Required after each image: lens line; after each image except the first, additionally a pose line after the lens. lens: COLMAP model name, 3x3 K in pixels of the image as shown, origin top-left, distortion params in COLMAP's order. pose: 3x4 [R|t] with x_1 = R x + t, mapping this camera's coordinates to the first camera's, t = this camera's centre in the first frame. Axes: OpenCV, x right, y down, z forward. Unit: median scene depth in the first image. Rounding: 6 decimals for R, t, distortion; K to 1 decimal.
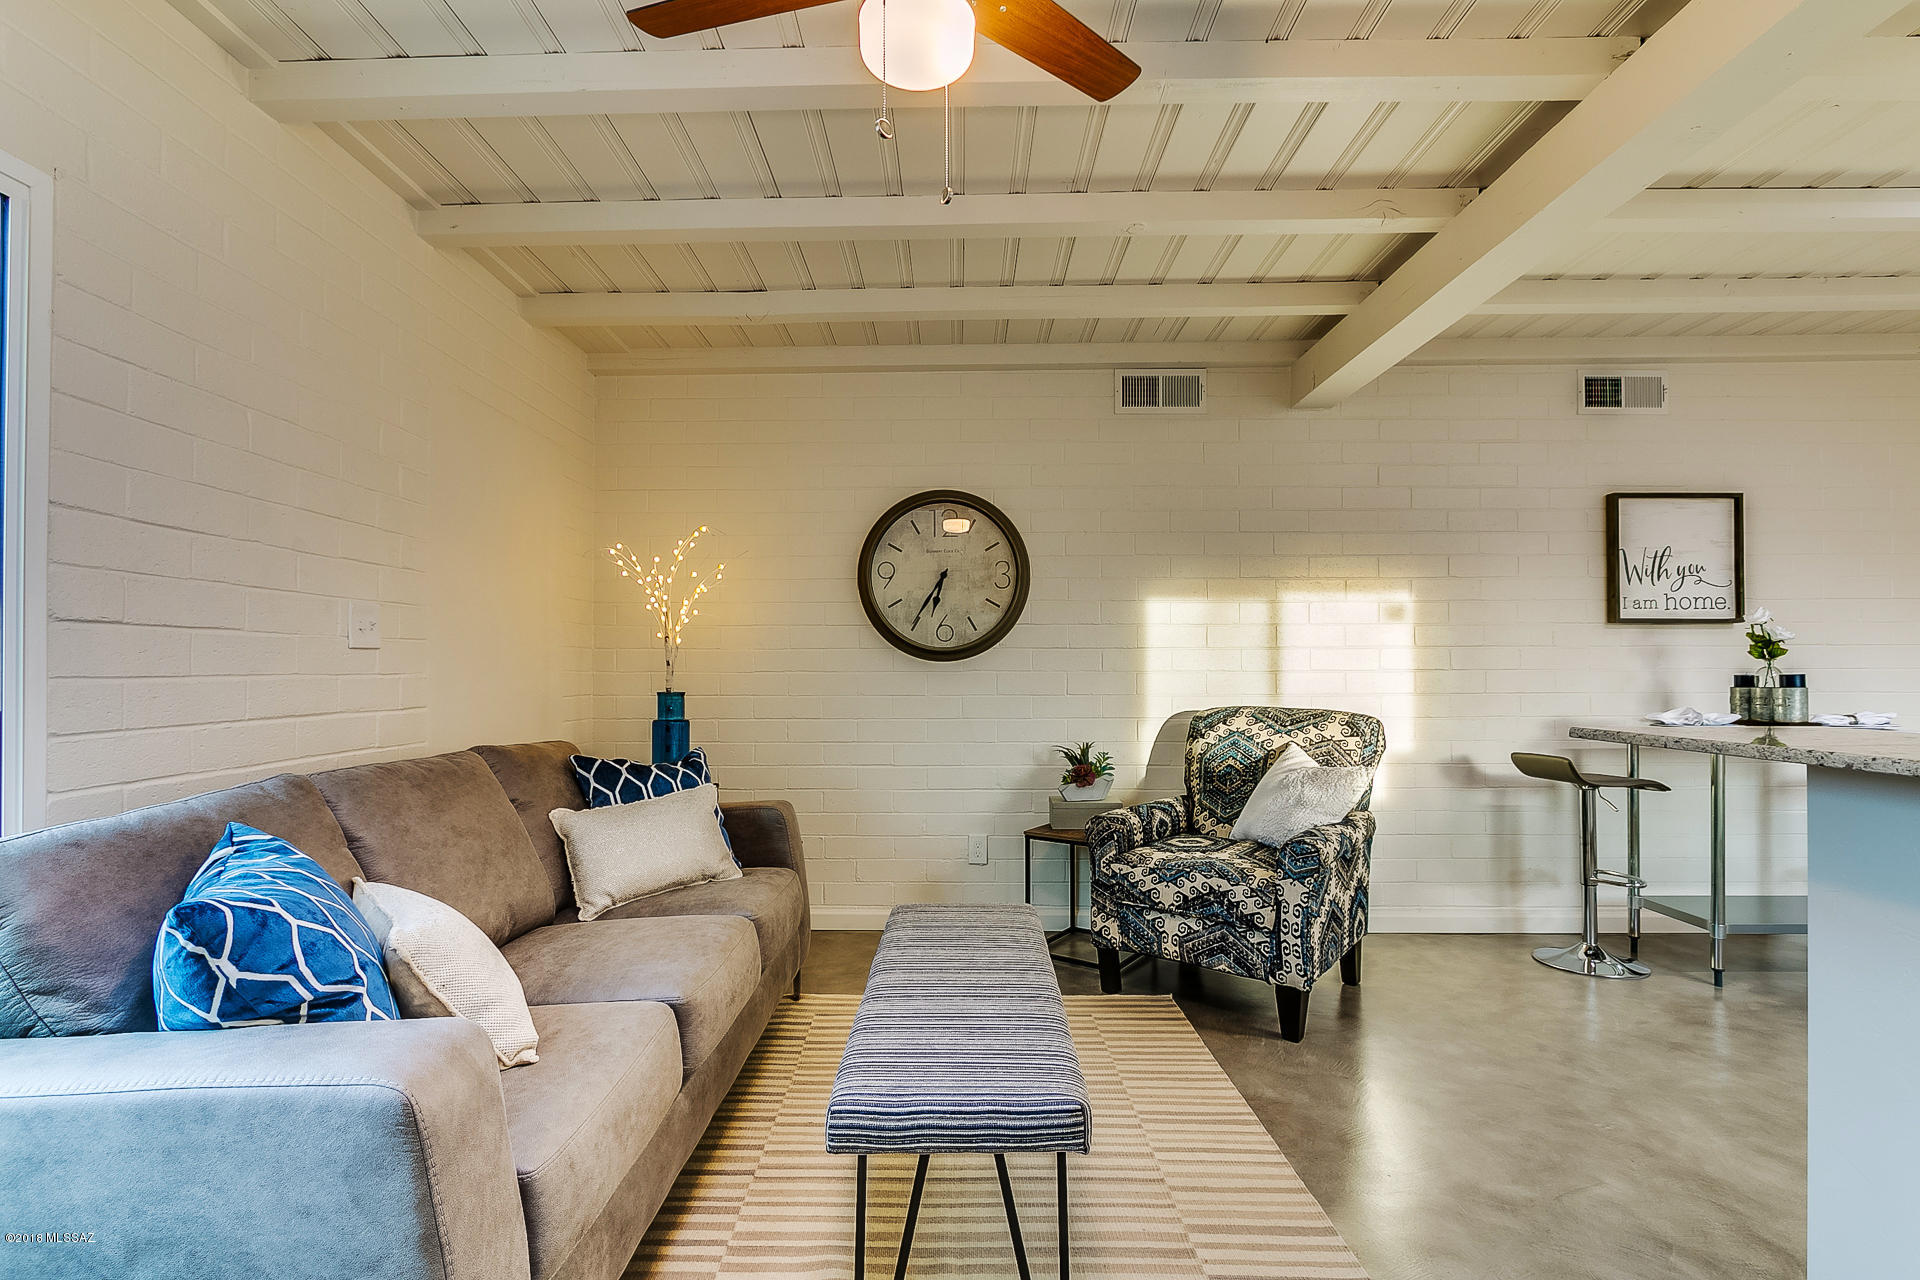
lens RADIAL K [[900.0, 0, 950.9], [0, 900.0, 657.4], [0, 0, 1]] dist [-0.021177, 0.003597]
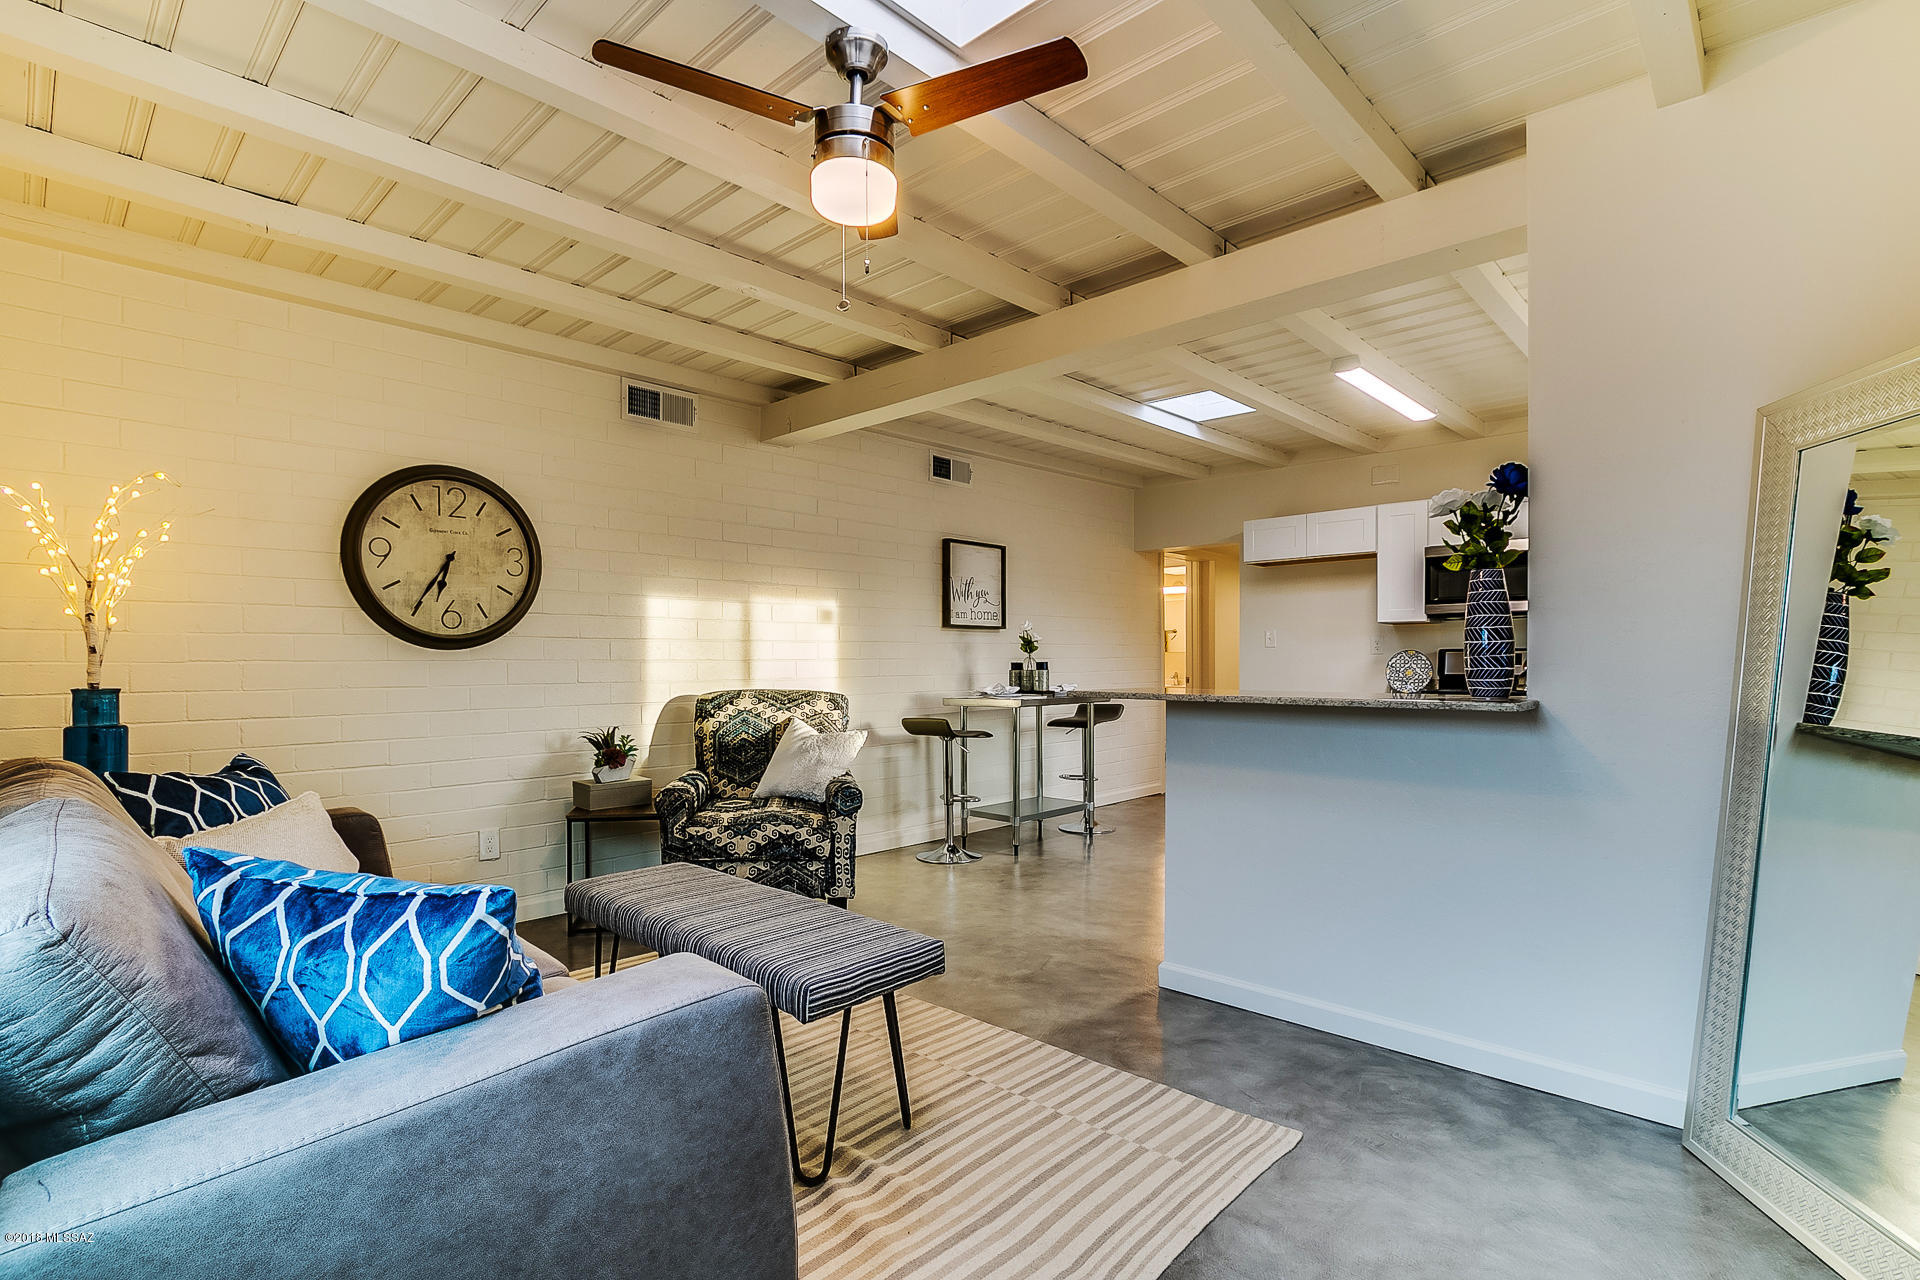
lens RADIAL K [[898.4, 0, 954.8], [0, 898.4, 662.9], [0, 0, 1]] dist [-0.019921, 0.001945]
pose [[0.680838, -0.002751, 0.732429, -0.362606], [-0.009911, 0.999867, 0.012968, 0.000717], [-0.732367, -0.016088, 0.680720, -0.019324]]
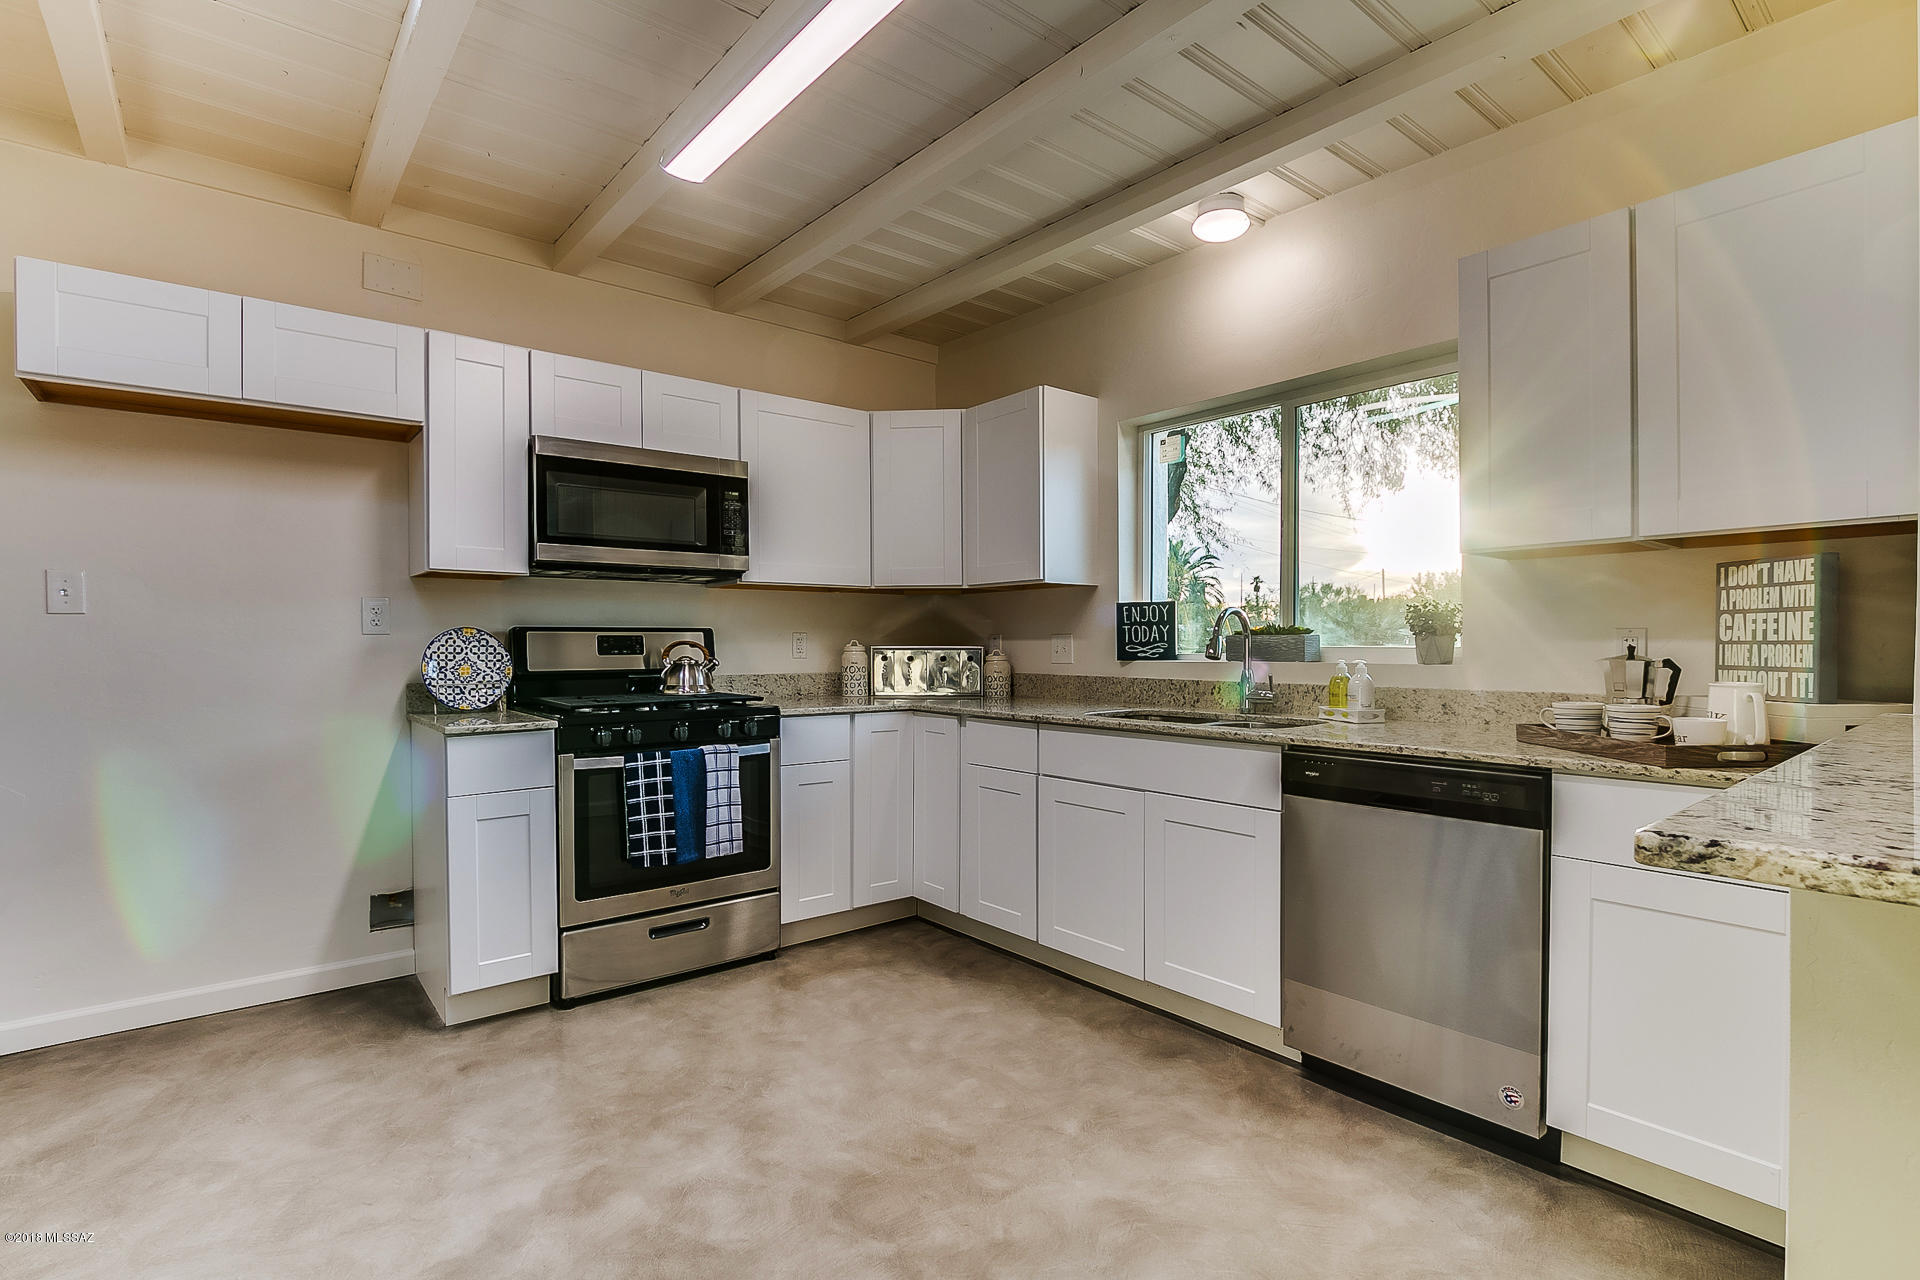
lens RADIAL K [[898.7, 0, 950.8], [0, 898.7, 640.1], [0, 0, 1]] dist [-0.018323, 0.000521]
pose [[-0.633156, 0.003857, 0.774014, 0.441912], [-0.011398, 0.999833, -0.014306, 0.009236], [-0.773940, -0.017880, -0.633006, 0.668954]]
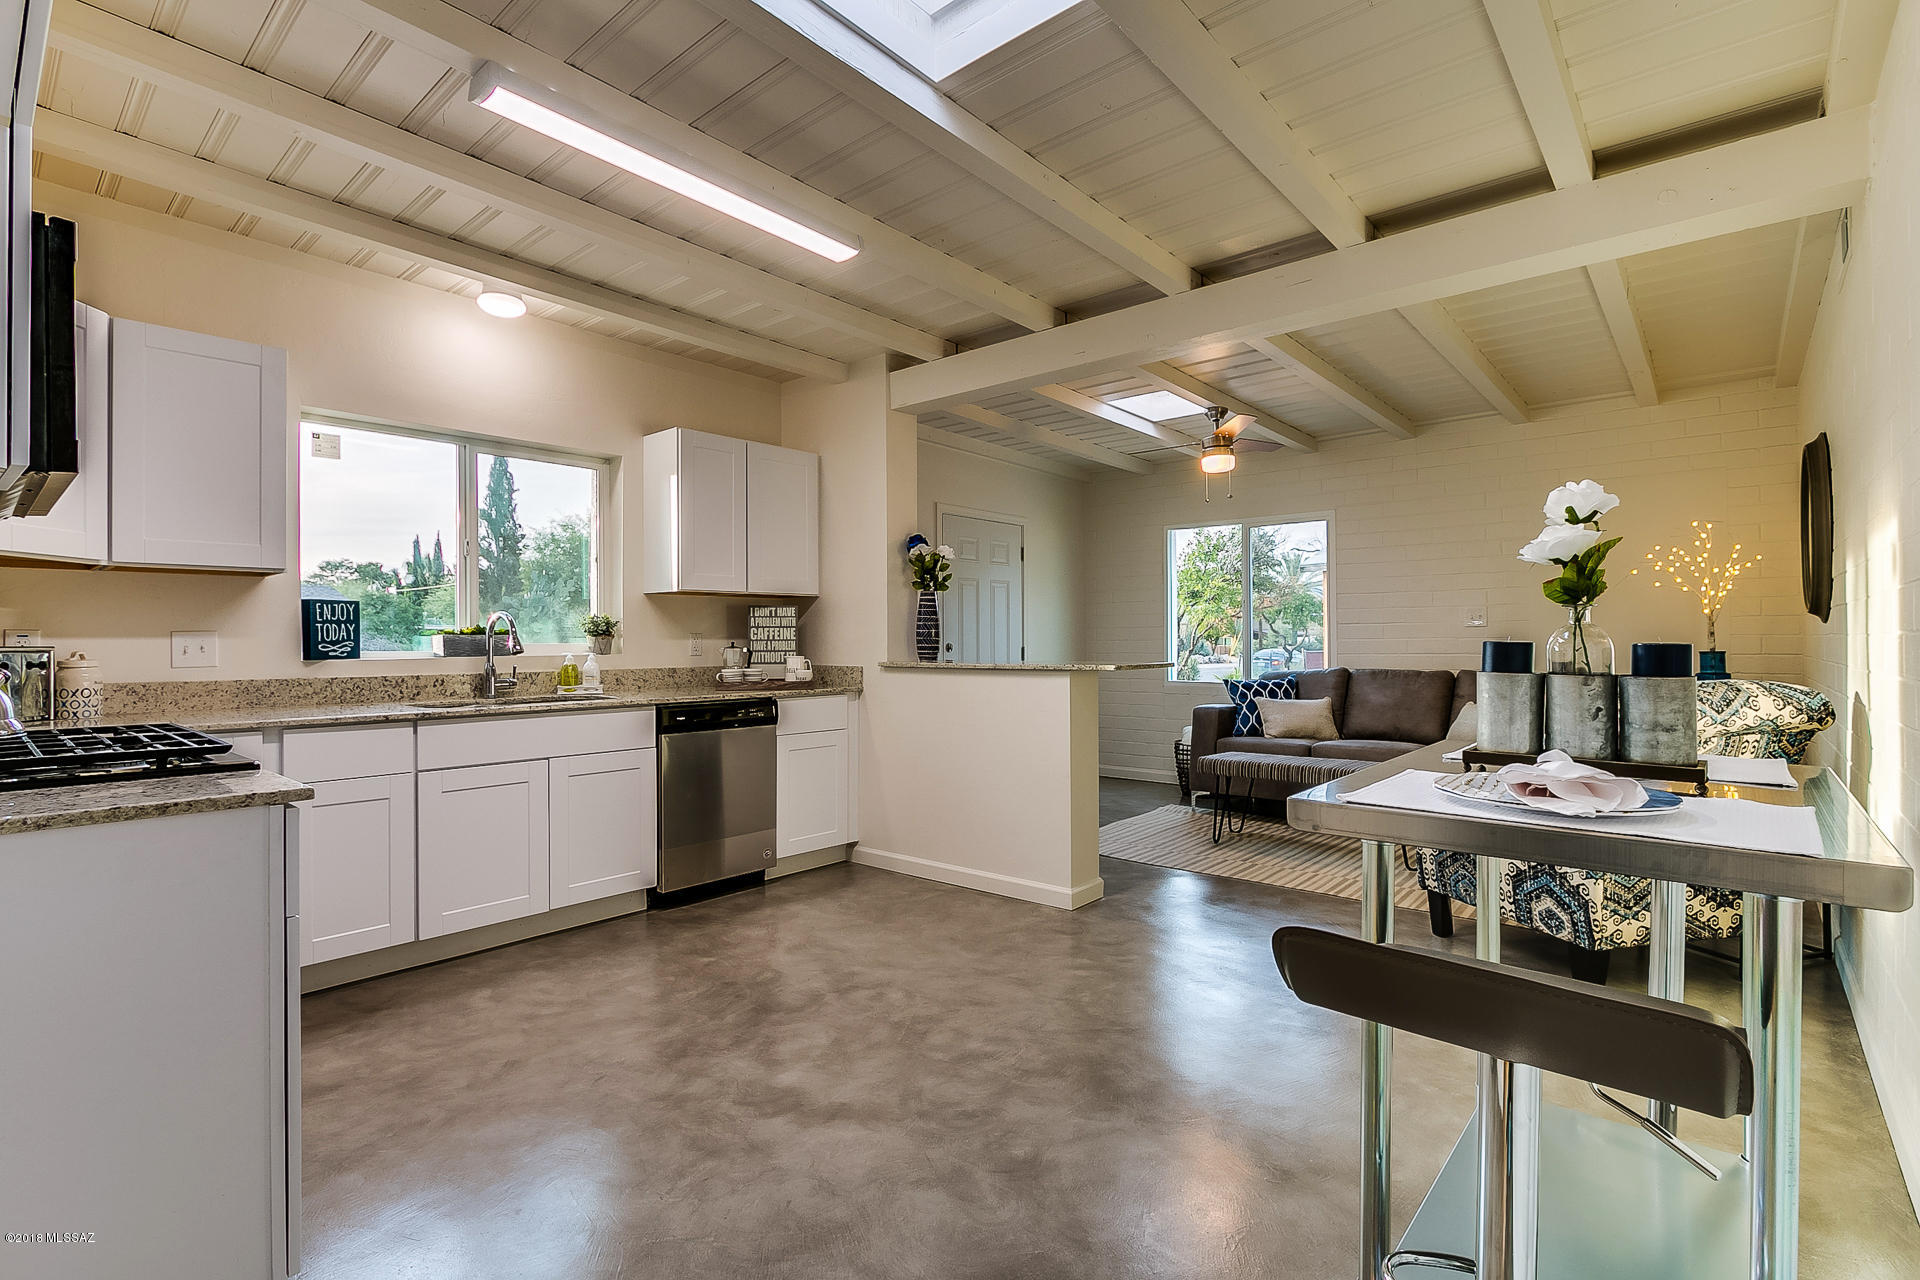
lens RADIAL K [[916.3, 0, 956.9], [0, 916.3, 634.6], [0, 0, 1]] dist [-0.017175, 0.000217]
pose [[-0.646489, -0.001710, -0.762921, 1.378094], [0.018485, 0.999669, -0.017905, 0.017787], [0.762699, -0.025678, -0.646243, 1.013922]]
